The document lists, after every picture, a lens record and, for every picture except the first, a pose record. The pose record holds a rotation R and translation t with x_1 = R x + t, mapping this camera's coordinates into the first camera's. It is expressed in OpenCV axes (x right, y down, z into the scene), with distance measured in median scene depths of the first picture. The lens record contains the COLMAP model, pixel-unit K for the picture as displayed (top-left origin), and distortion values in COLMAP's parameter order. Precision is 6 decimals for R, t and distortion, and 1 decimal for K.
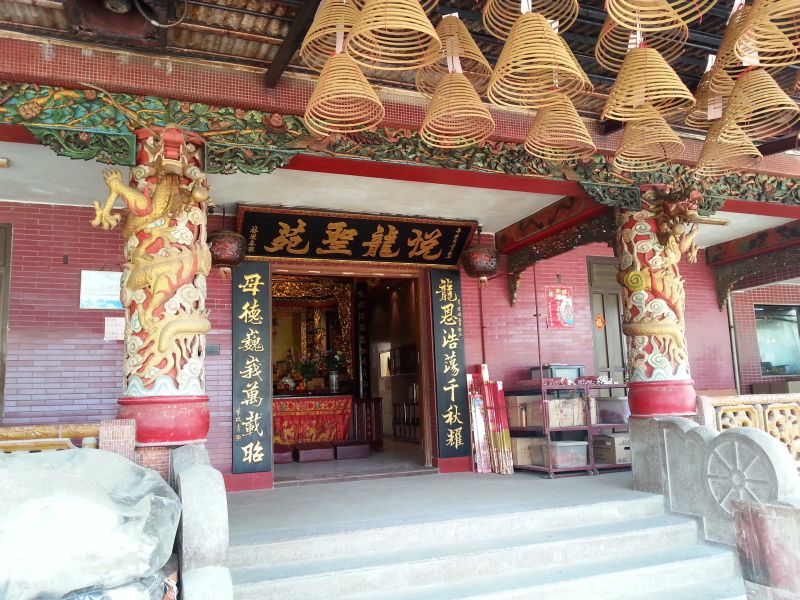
lens RADIAL K [[672.3, 0, 399.6], [0, 672.3, 303.9], [0, 0, 1]] dist [-0.029552, -0.005246]
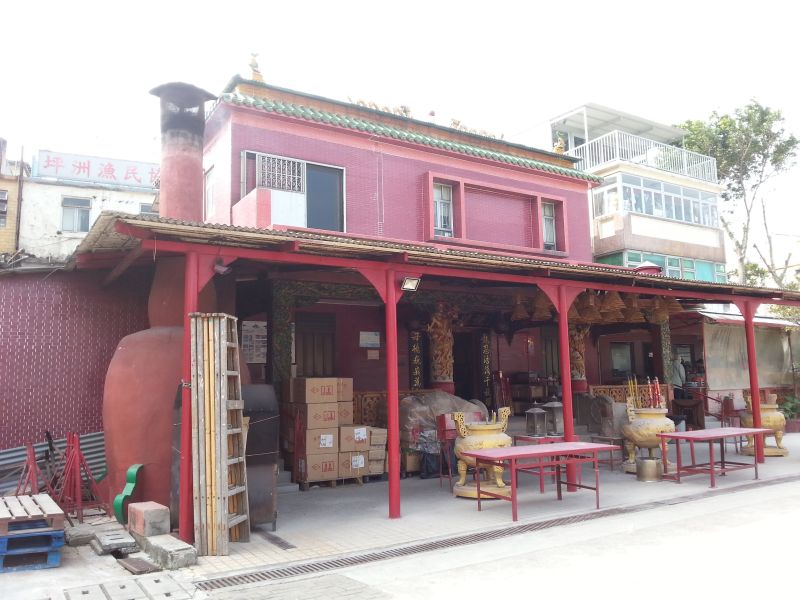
lens RADIAL K [[672.3, 0, 402.3], [0, 672.3, 301.2], [0, 0, 1]] dist [-0.029552, -0.005246]
pose [[0.983115, 0.040168, 0.178524, -0.709327], [-0.041846, 0.999108, 0.005641, -0.168742], [-0.178138, -0.013017, 0.983919, -1.382420]]
